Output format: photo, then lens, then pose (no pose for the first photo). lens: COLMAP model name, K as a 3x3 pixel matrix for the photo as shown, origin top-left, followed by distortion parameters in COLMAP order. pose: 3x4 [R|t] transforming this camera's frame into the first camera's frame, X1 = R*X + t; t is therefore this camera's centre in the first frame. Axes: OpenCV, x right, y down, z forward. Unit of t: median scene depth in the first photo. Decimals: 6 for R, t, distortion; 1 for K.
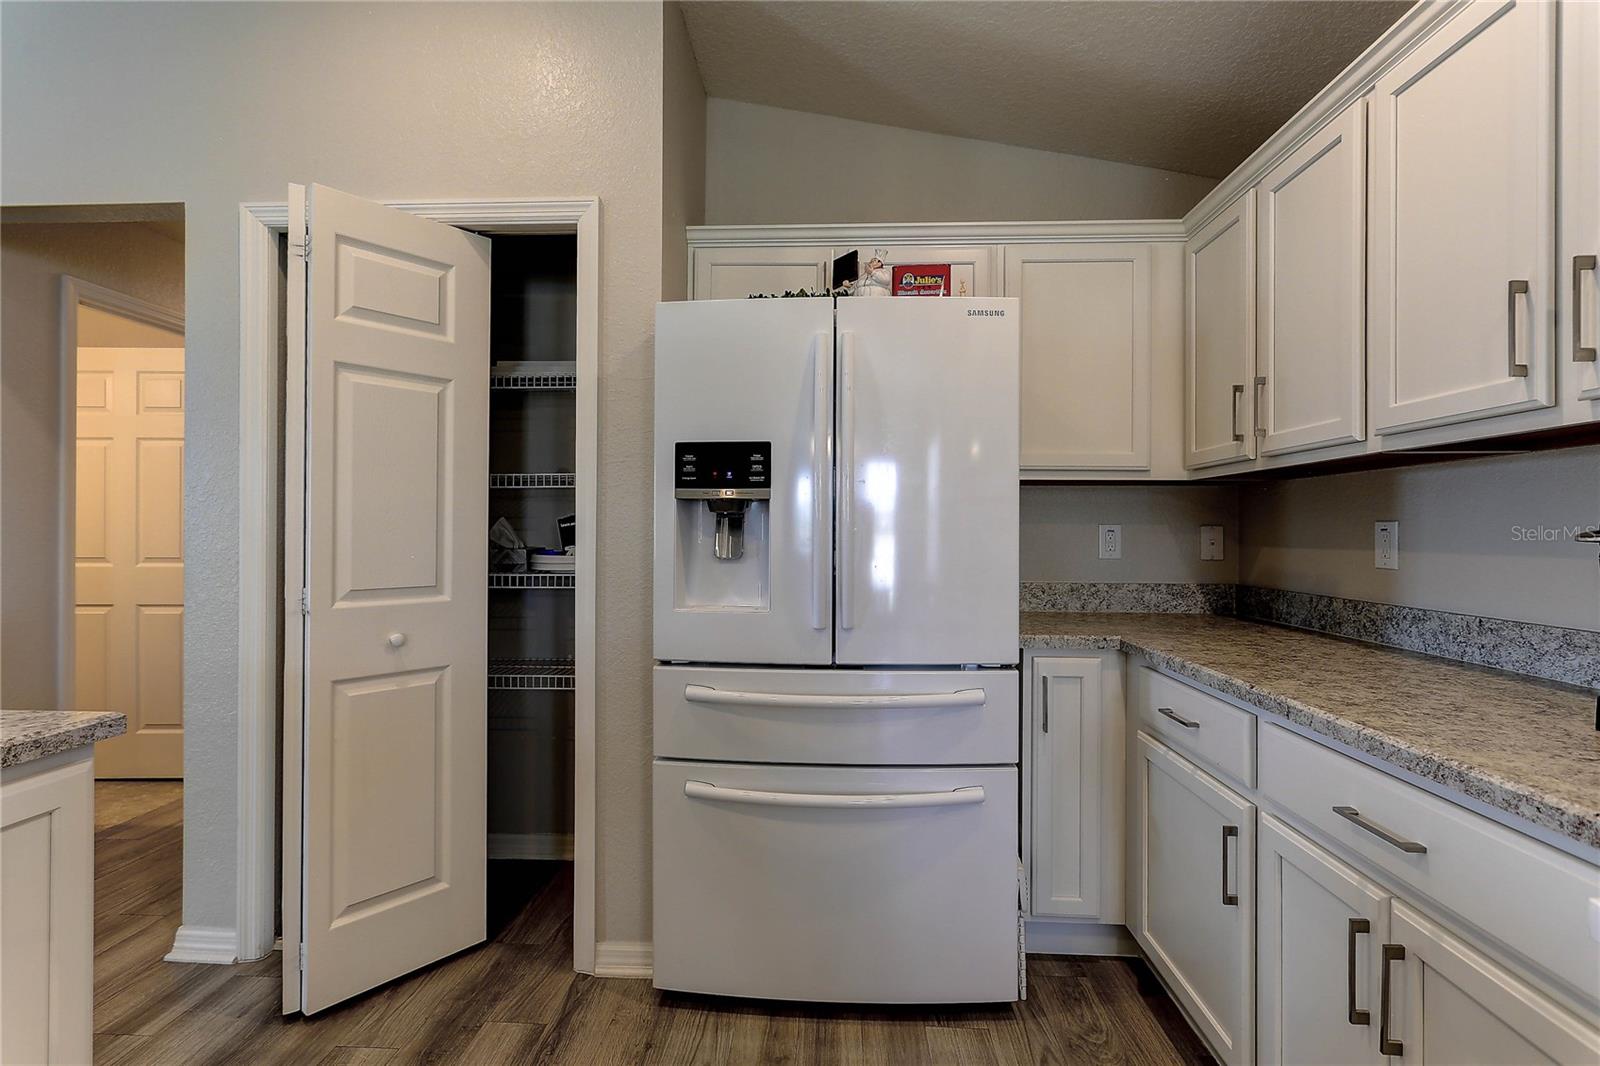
lens RADIAL K [[777.3, 0, 794.9], [0, 777.3, 528.2], [0, 0, 1]] dist [-0.001027, 0.002152]
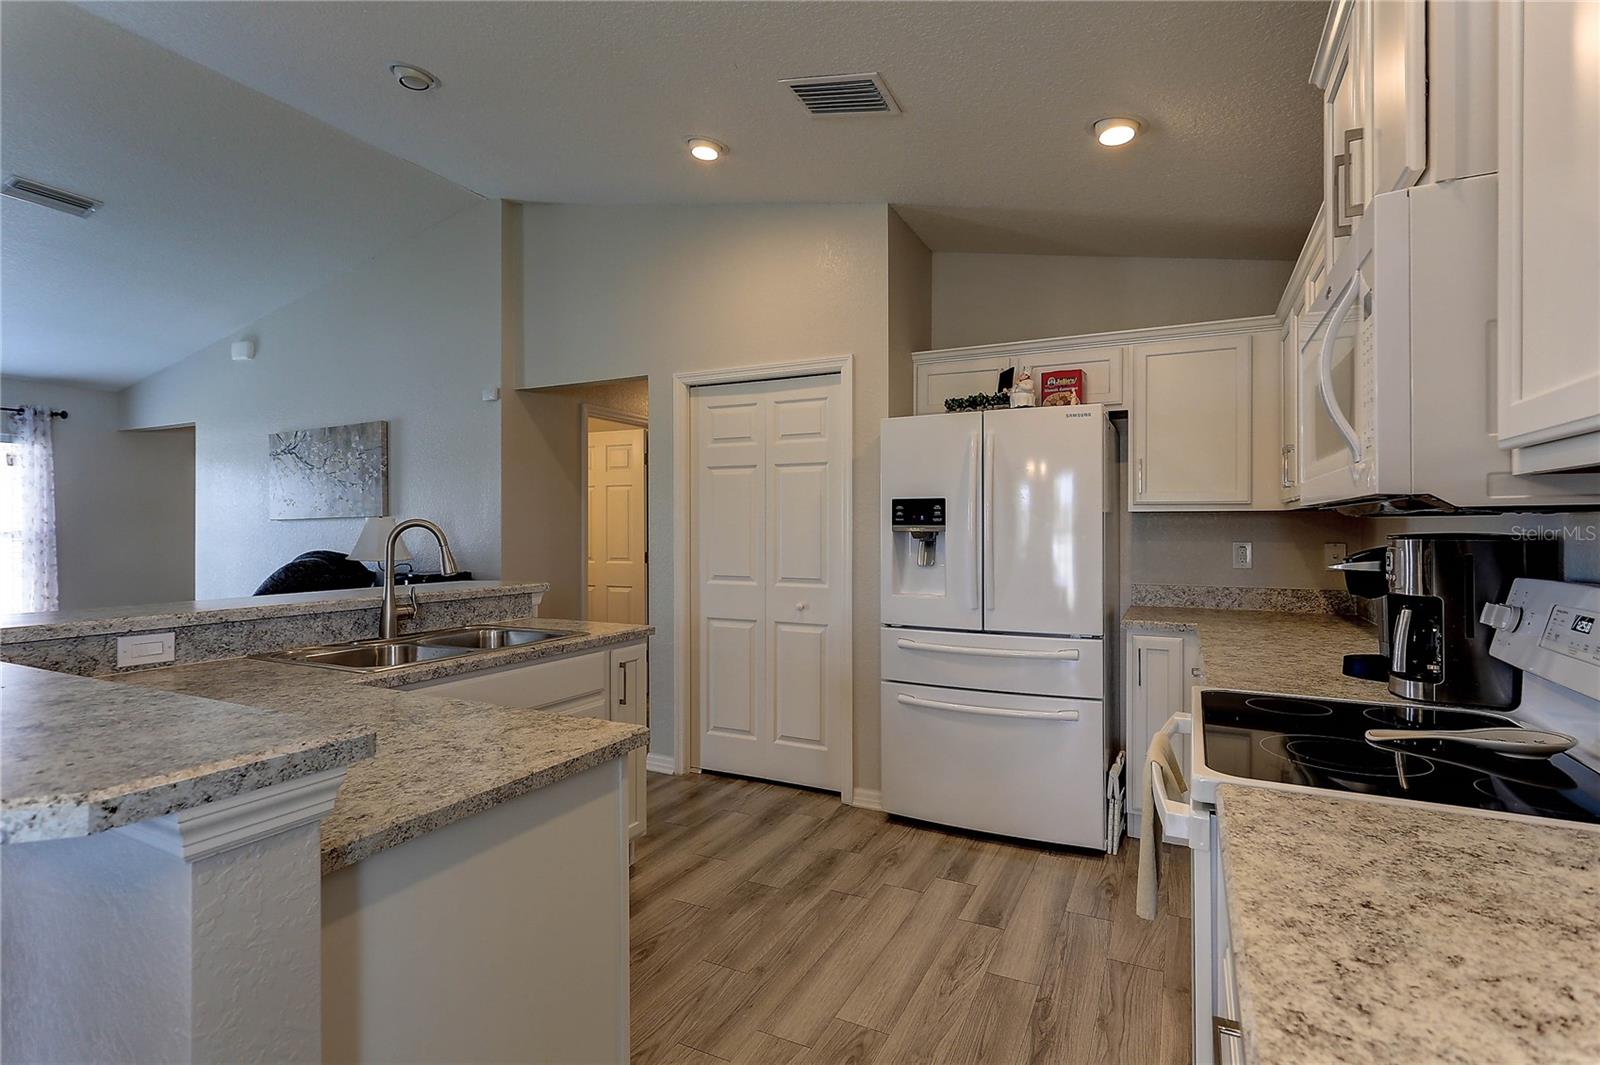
lens RADIAL K [[777.3, 0, 794.3], [0, 777.3, 530.2], [0, 0, 1]] dist [-0.001027, 0.002152]
pose [[0.919158, -0.002521, -0.393880, 0.325974], [0.005432, 0.999966, 0.006277, -0.051475], [0.393851, -0.007909, 0.919140, -0.675960]]
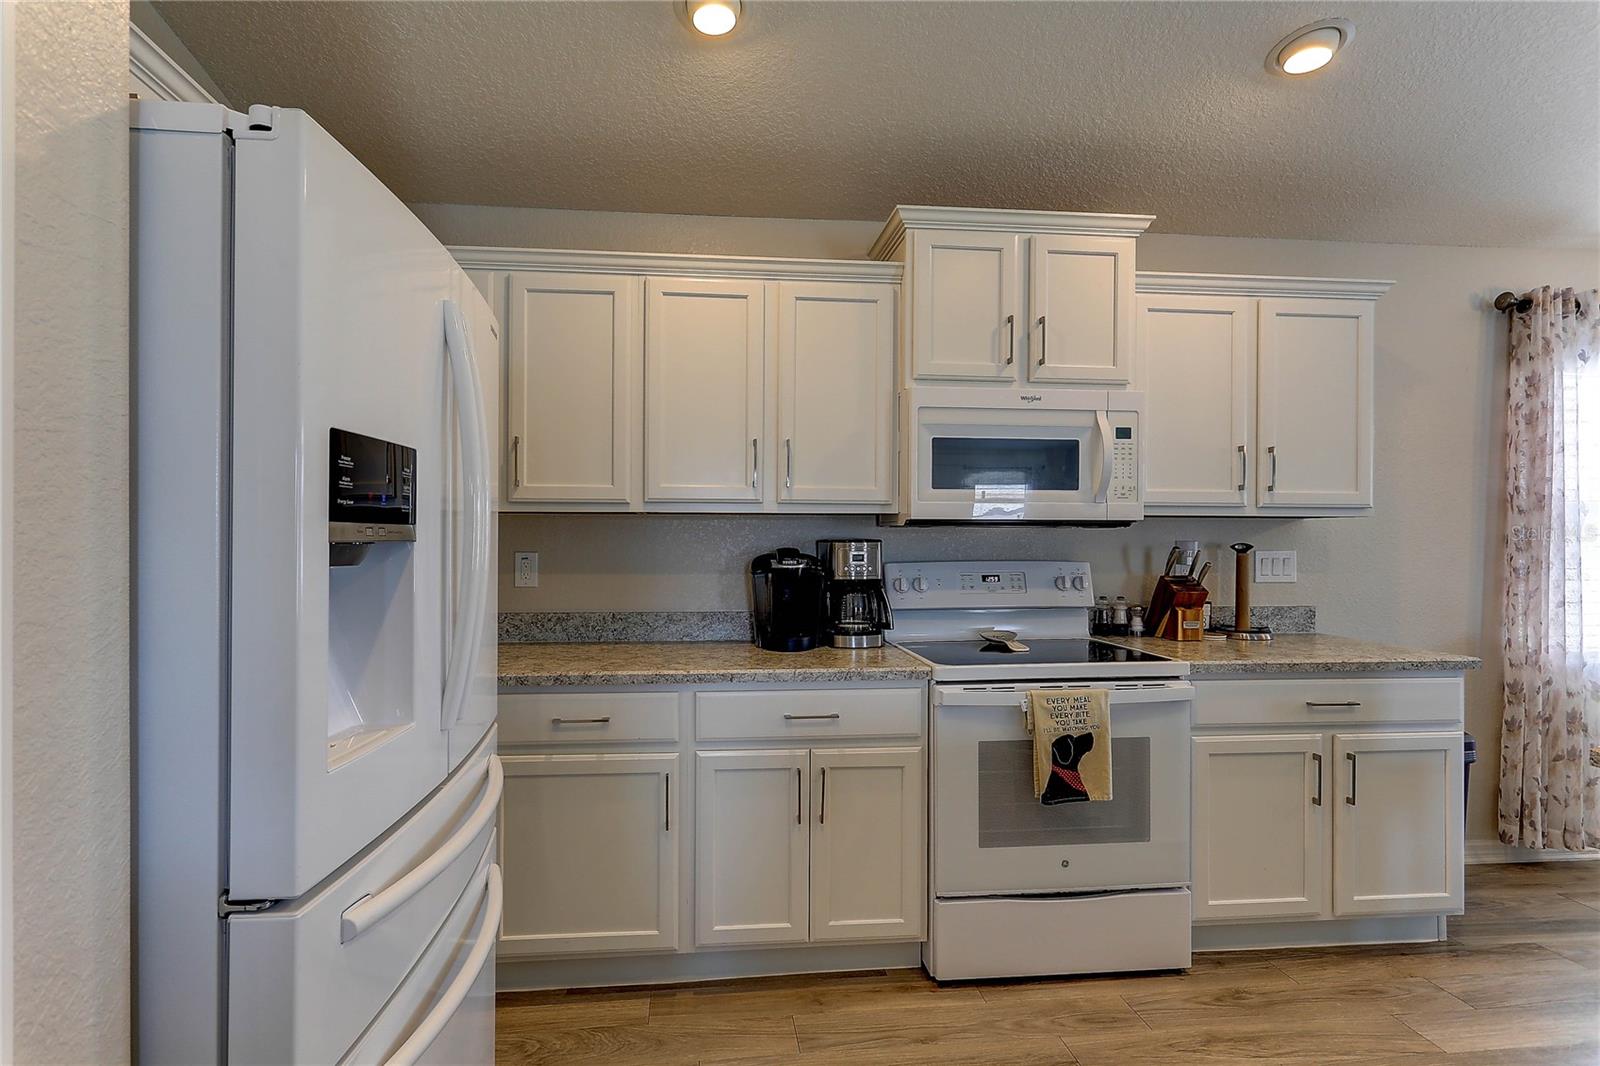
lens RADIAL K [[777.3, 0, 773.4], [0, 777.3, 541.9], [0, 0, 1]] dist [-0.001027, 0.002152]
pose [[-0.166570, -0.012038, 0.985956, -0.665305], [-0.008253, 0.999907, 0.010814, -0.045814], [-0.985995, -0.006336, -0.166653, 0.800703]]
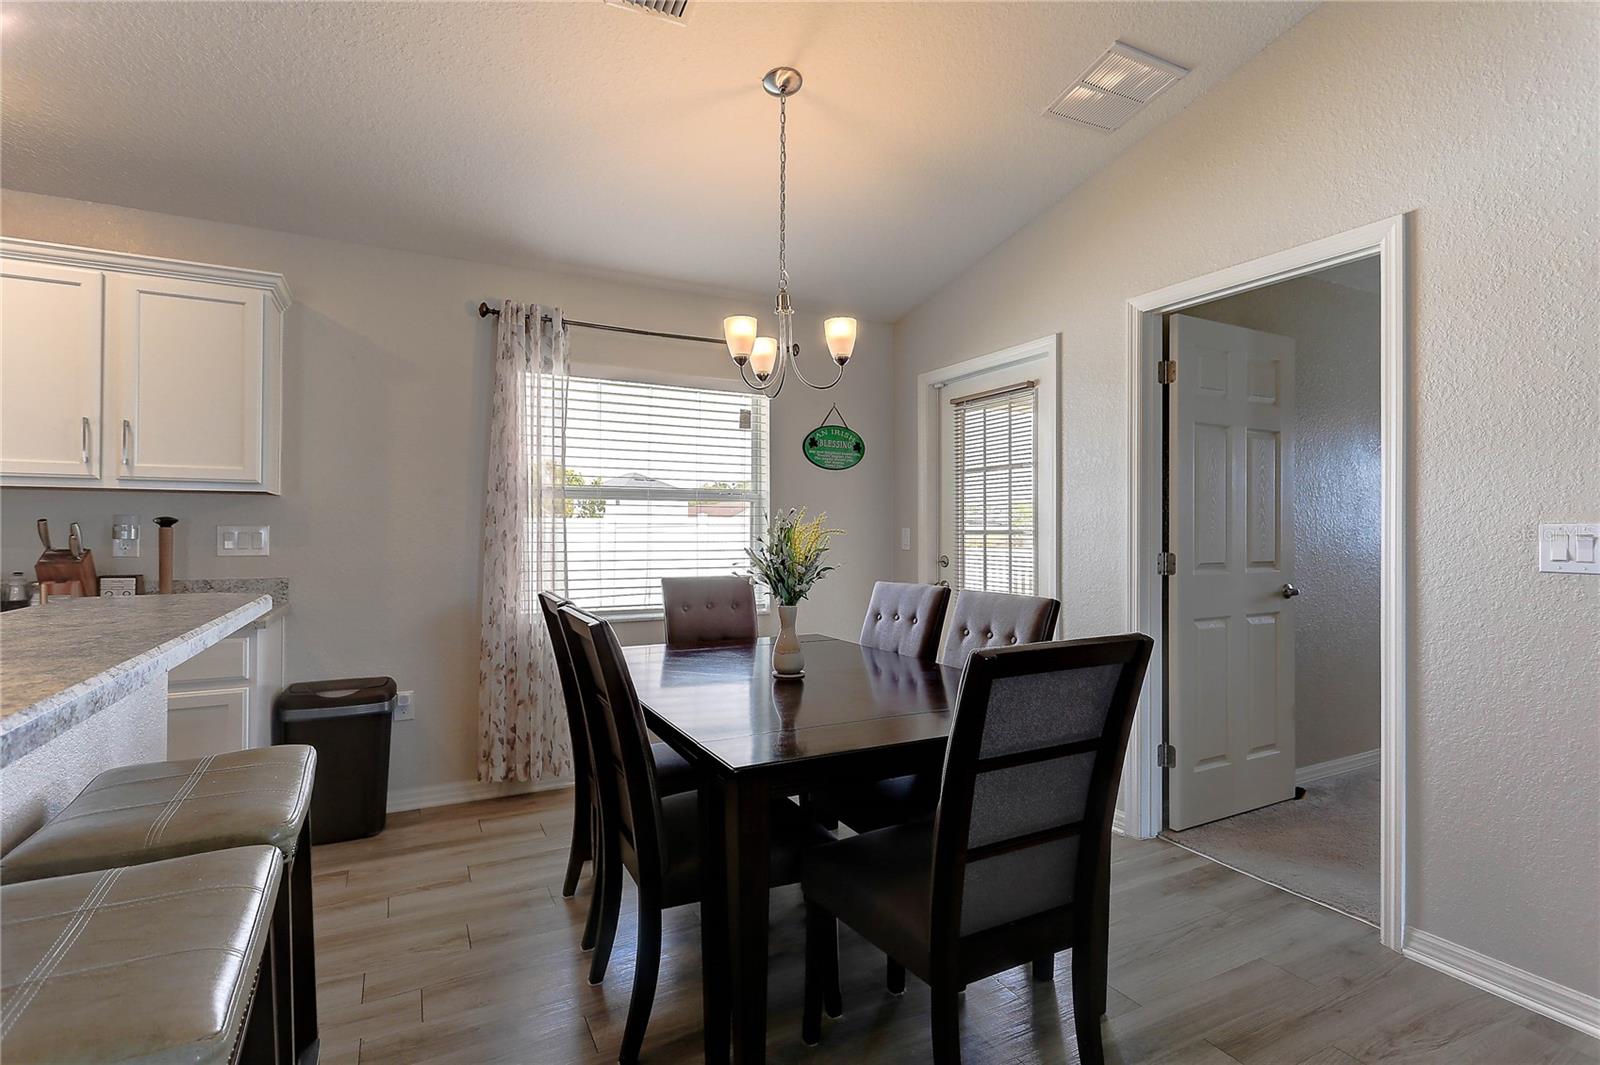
lens RADIAL K [[777.3, 0, 815.3], [0, 777.3, 528.9], [0, 0, 1]] dist [-0.001027, 0.002152]
pose [[-0.533009, -0.005298, 0.846093, -1.273964], [-0.011088, 0.999938, -0.000724, -0.024740], [-0.846037, -0.009767, -0.533035, -0.549643]]
